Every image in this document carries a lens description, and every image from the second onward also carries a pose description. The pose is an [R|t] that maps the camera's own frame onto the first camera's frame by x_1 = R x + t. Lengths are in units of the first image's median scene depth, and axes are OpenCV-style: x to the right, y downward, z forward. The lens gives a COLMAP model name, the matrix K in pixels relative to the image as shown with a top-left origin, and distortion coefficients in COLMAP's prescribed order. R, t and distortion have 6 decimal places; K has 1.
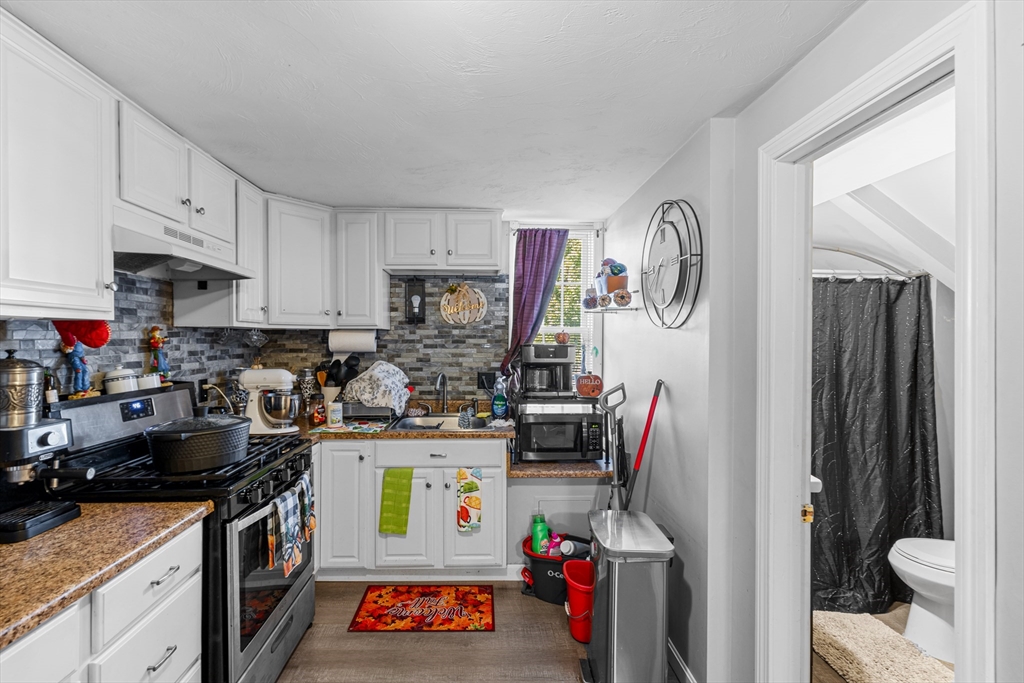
lens RADIAL K [[459.5, 0, 496.9], [0, 459.5, 338.0], [0, 0, 1]] dist [0.001450, -0.000433]
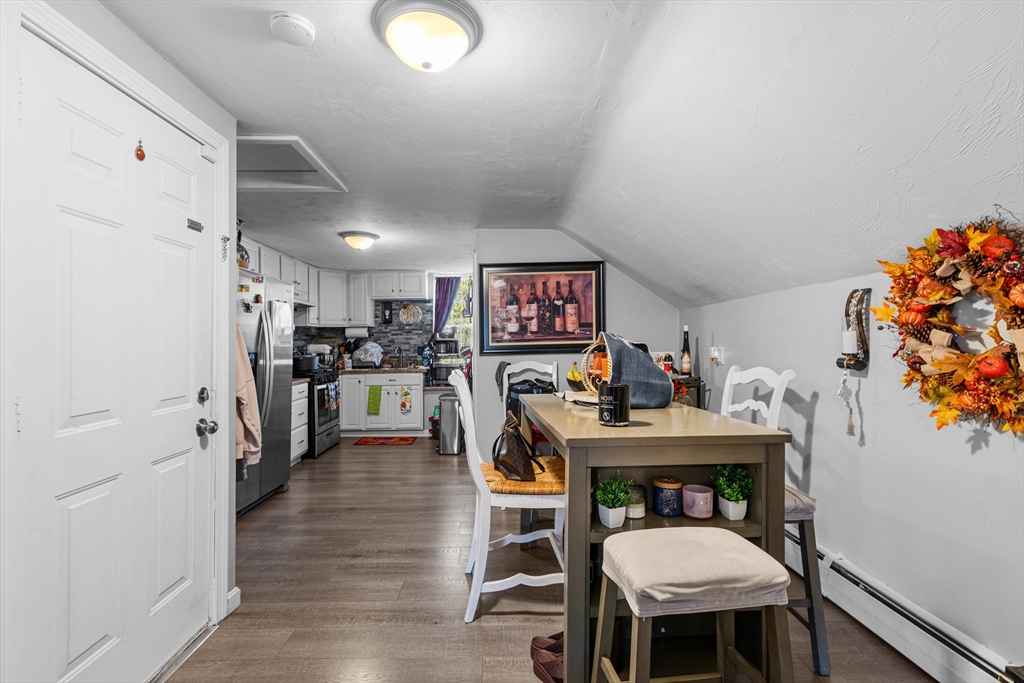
lens RADIAL K [[459.5, 0, 505.8], [0, 459.5, 320.9], [0, 0, 1]] dist [0.001450, -0.000433]
pose [[0.999683, -0.018377, -0.017207, 0.468130], [0.017668, 0.999025, -0.040447, 0.058409], [0.017934, 0.040131, 0.999033, -1.262730]]
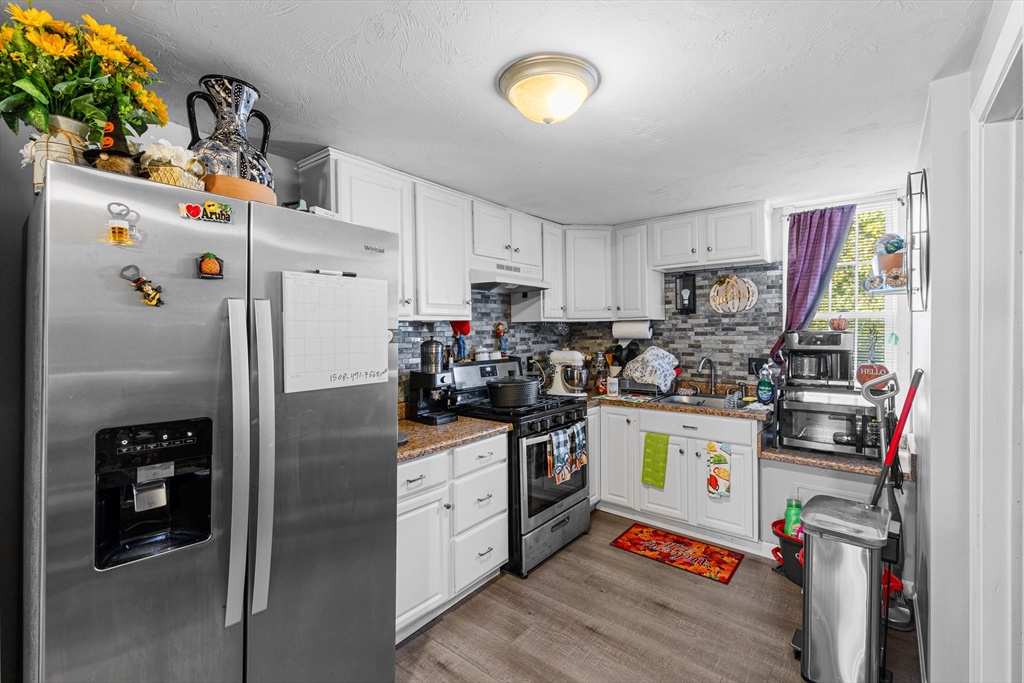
lens RADIAL K [[459.5, 0, 506.6], [0, 459.5, 327.2], [0, 0, 1]] dist [0.001450, -0.000433]
pose [[0.748139, -0.016411, -0.663339, 0.288064], [0.016125, 0.999849, -0.006550, 0.001890], [0.663346, -0.005796, 0.748290, -0.168635]]
